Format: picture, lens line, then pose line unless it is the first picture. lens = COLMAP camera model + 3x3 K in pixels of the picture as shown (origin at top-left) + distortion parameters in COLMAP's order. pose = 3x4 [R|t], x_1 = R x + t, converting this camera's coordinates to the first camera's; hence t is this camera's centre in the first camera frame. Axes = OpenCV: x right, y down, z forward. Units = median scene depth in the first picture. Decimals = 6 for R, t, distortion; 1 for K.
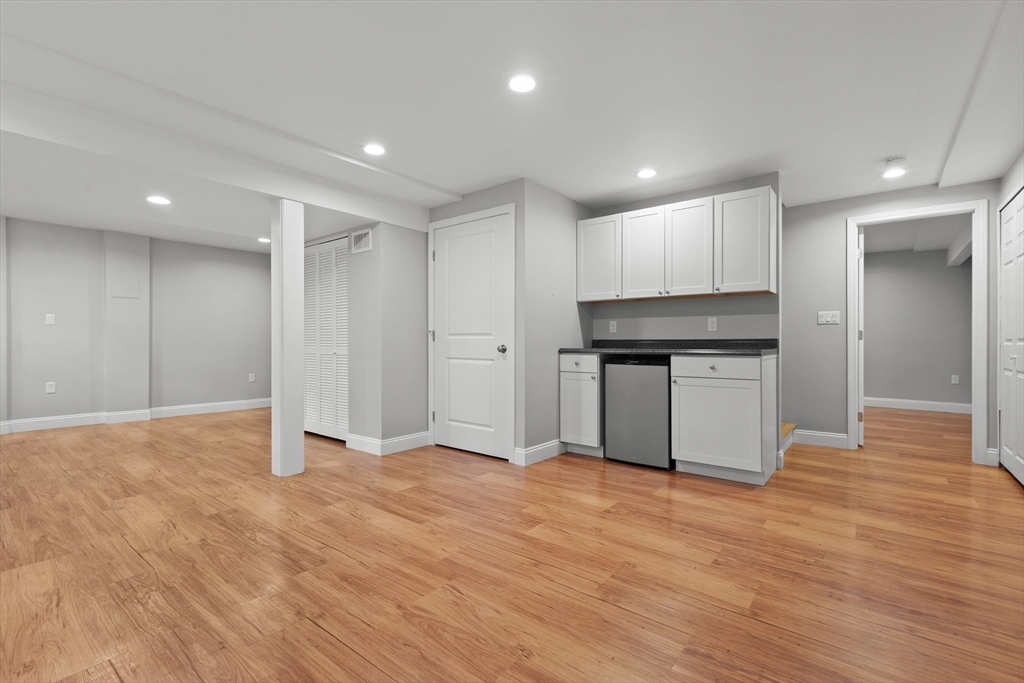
lens RADIAL K [[459.6, 0, 512.0], [0, 459.6, 341.5], [0, 0, 1]] dist [0.002271, -0.000359]
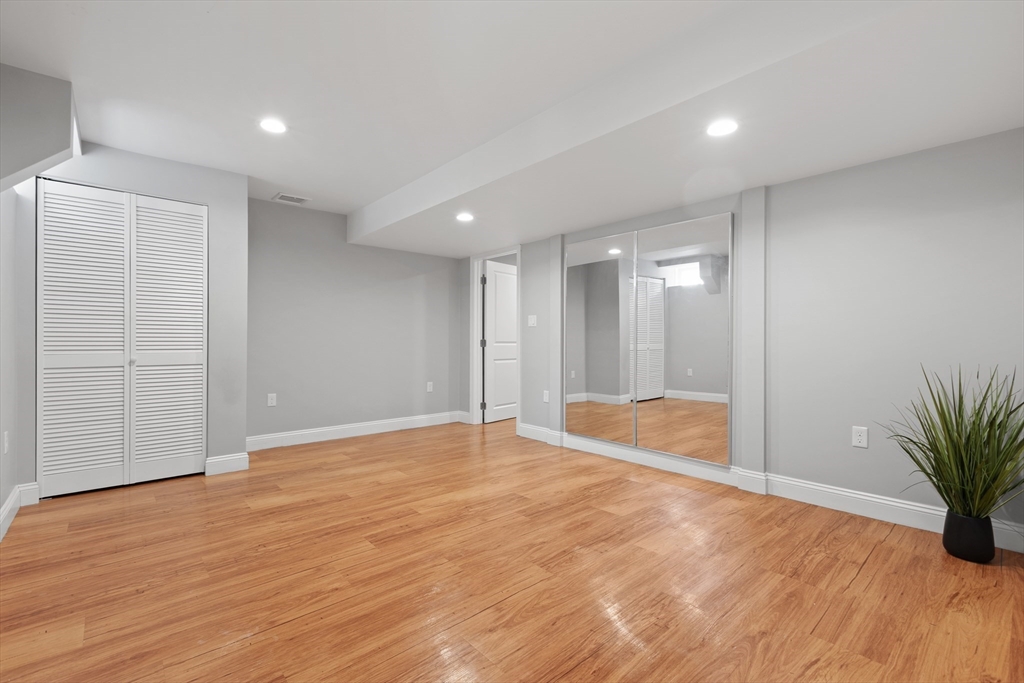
lens RADIAL K [[459.6, 0, 512.0], [0, 459.6, 341.5], [0, 0, 1]] dist [0.002271, -0.000359]
pose [[0.157362, 0.003505, 0.987535, -1.950456], [0.011580, 0.999918, -0.005394, 0.006135], [-0.987473, 0.012285, 0.157309, 1.637728]]
